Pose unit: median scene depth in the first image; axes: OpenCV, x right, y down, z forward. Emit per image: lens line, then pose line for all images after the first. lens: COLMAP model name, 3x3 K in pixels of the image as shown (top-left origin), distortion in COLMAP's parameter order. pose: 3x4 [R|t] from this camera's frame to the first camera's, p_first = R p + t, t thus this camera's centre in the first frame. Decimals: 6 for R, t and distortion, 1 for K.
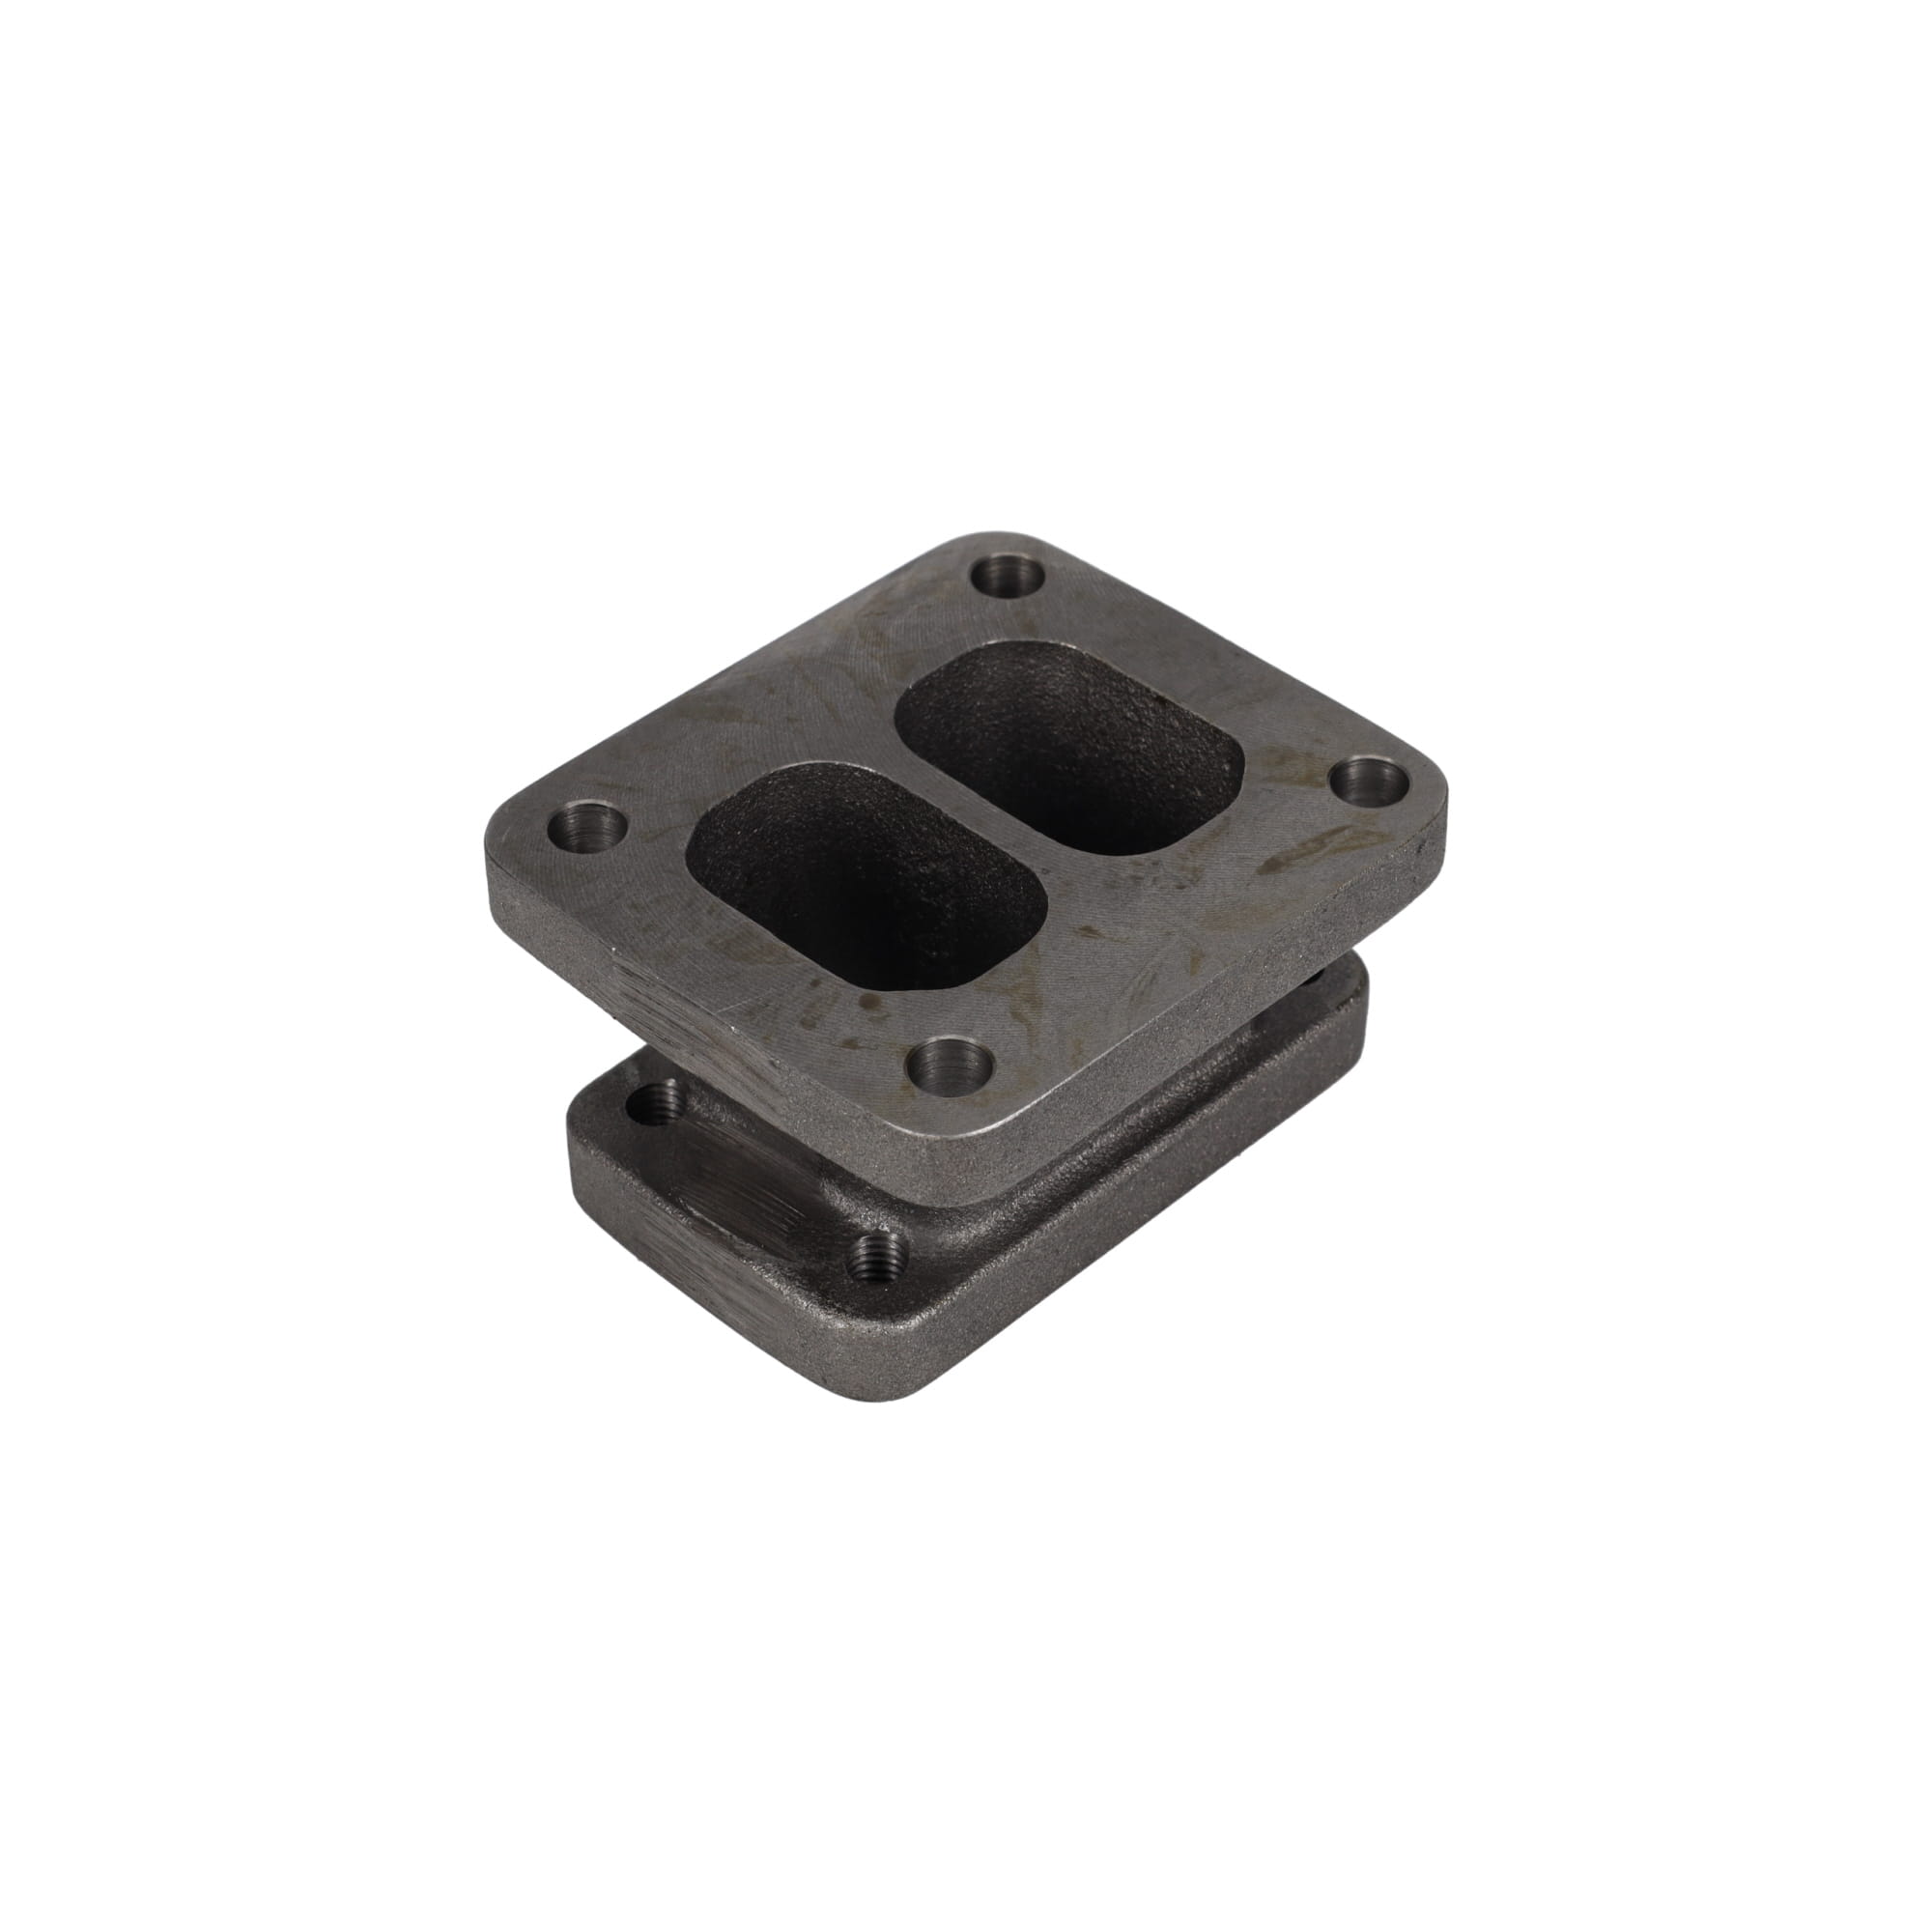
lens RADIAL K [[4268.9, 0, 966.1], [0, 4268.9, 962.8], [0, 0, 1]] dist [0.038459, 0.000000]
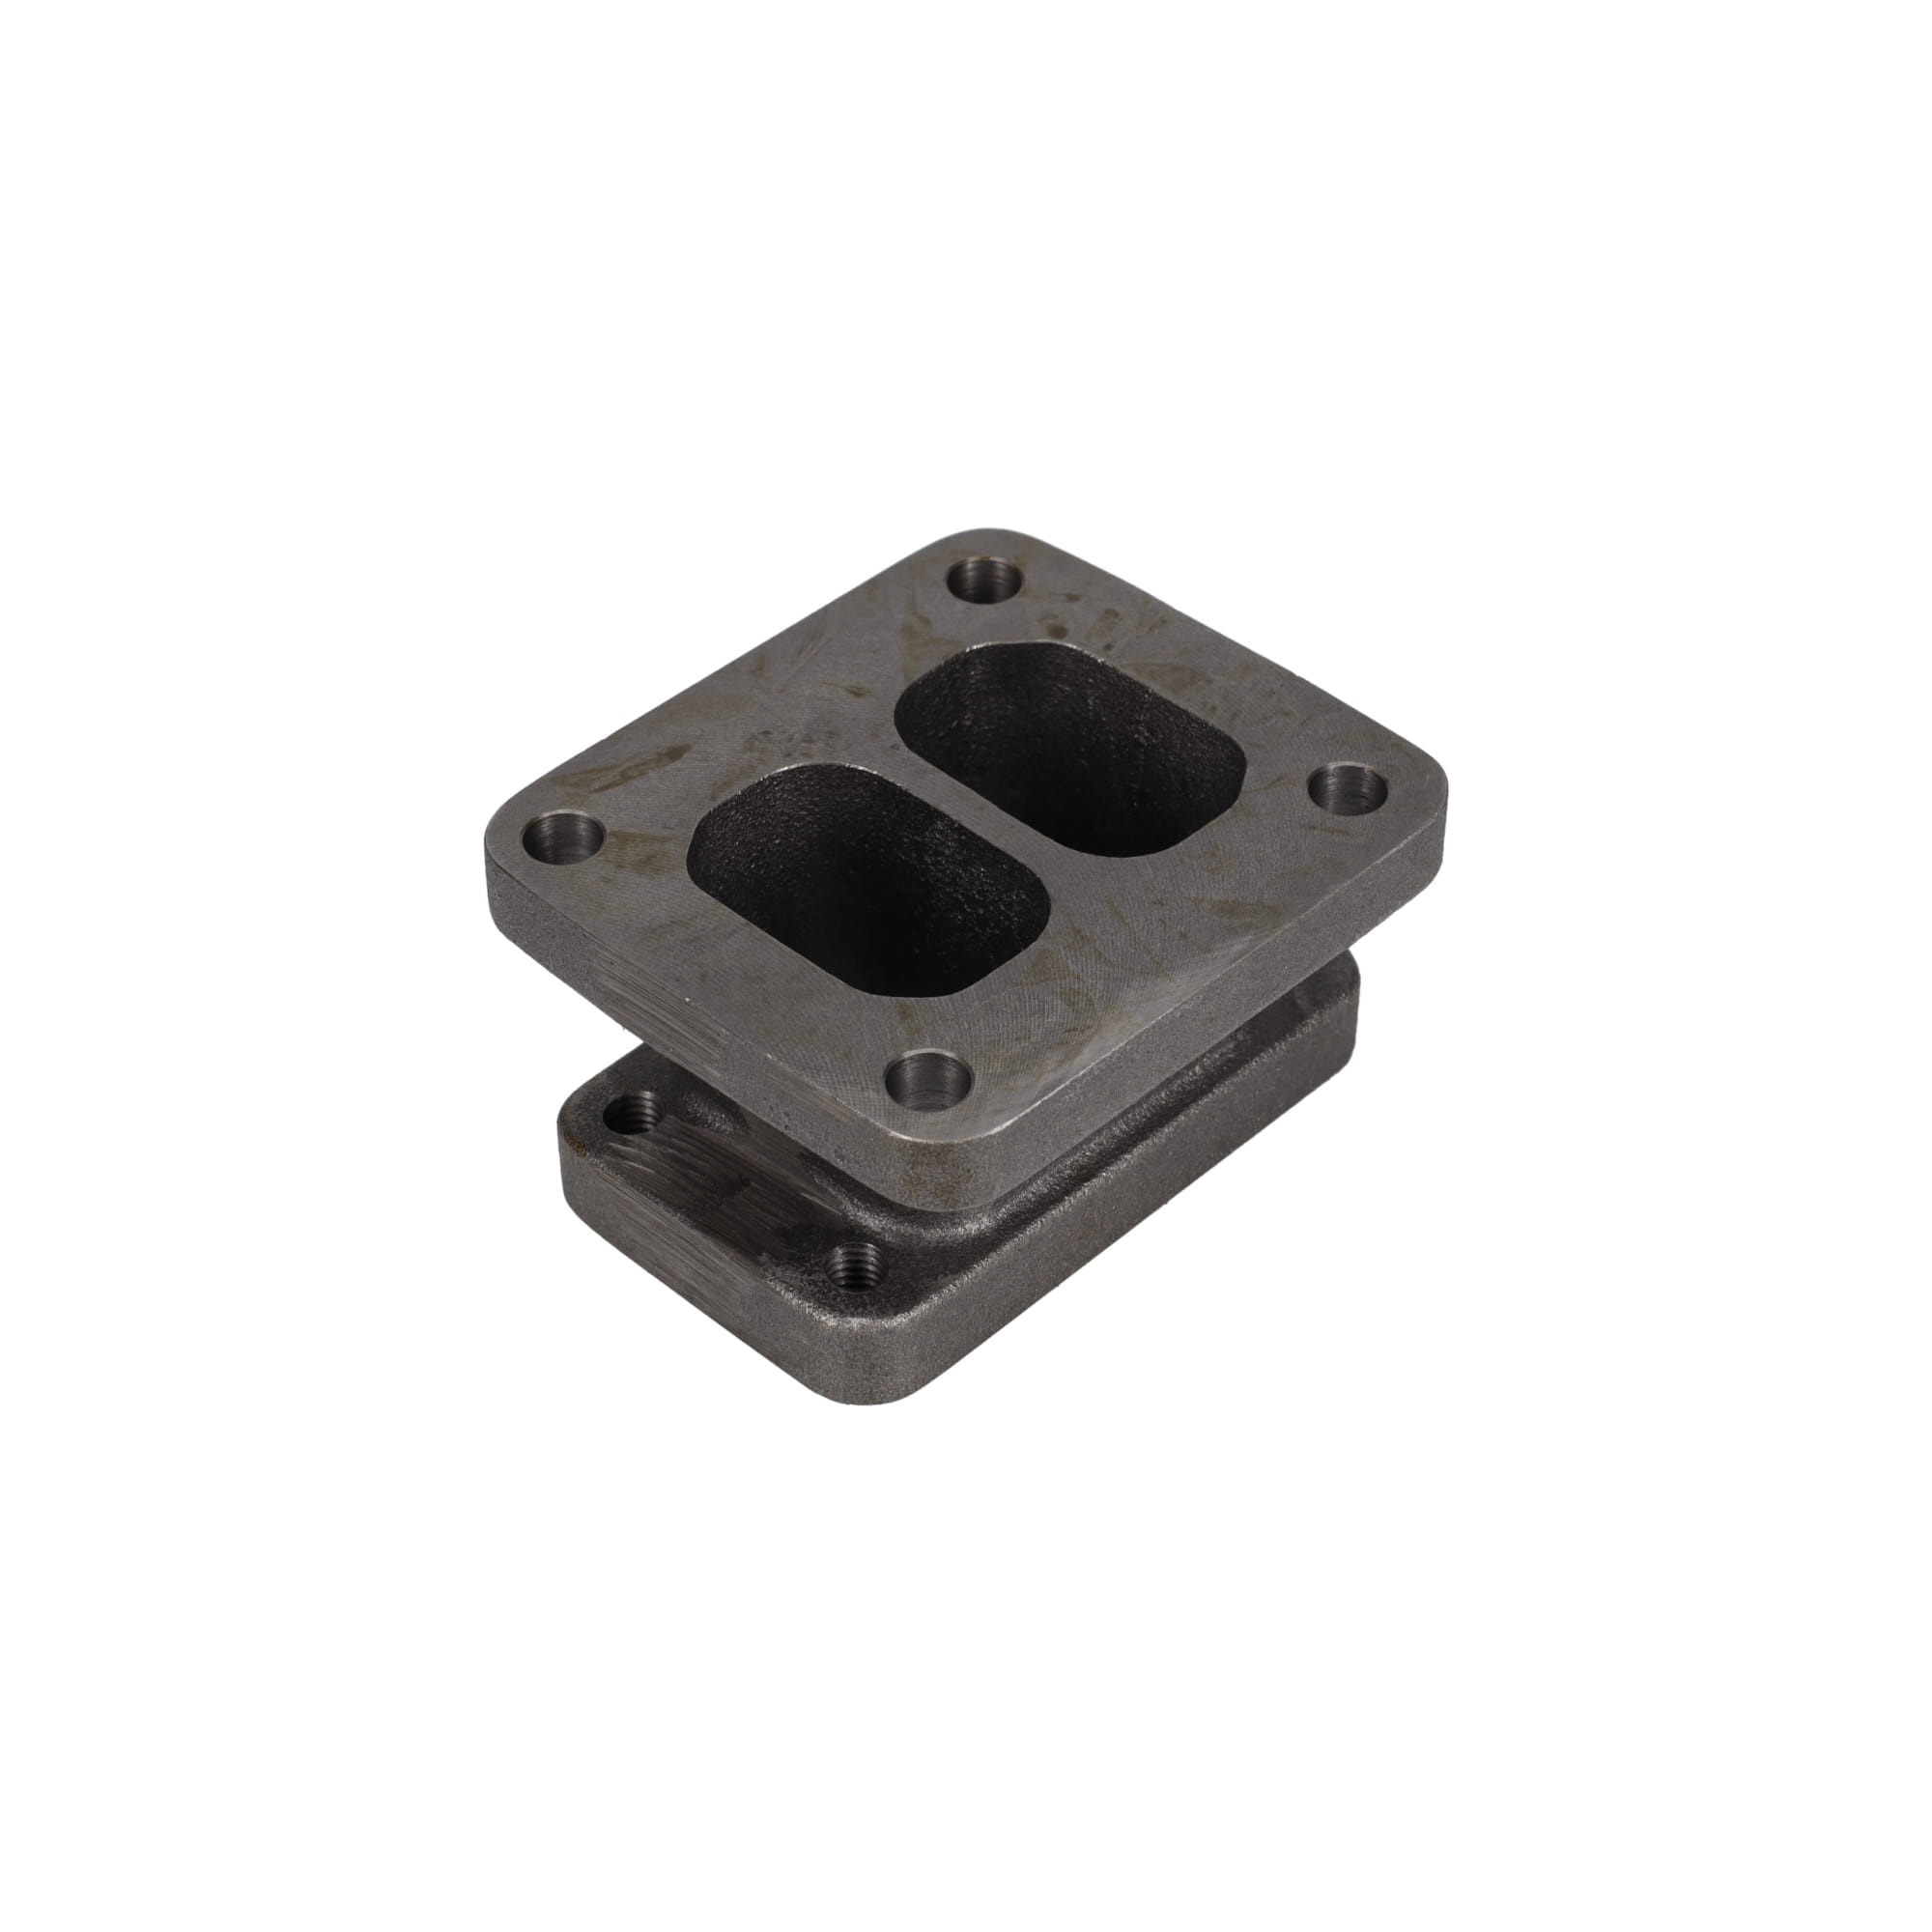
lens RADIAL K [[4268.9, 0, 966.4], [0, 4268.9, 969.8], [0, 0, 1]] dist [0.038459, 0.000000]
pose [[-0.999968, 0.007625, -0.002232, 0.004082], [-0.001130, 0.141560, 0.989929, -1.025528], [0.007864, 0.989900, -0.141547, 1.185313]]
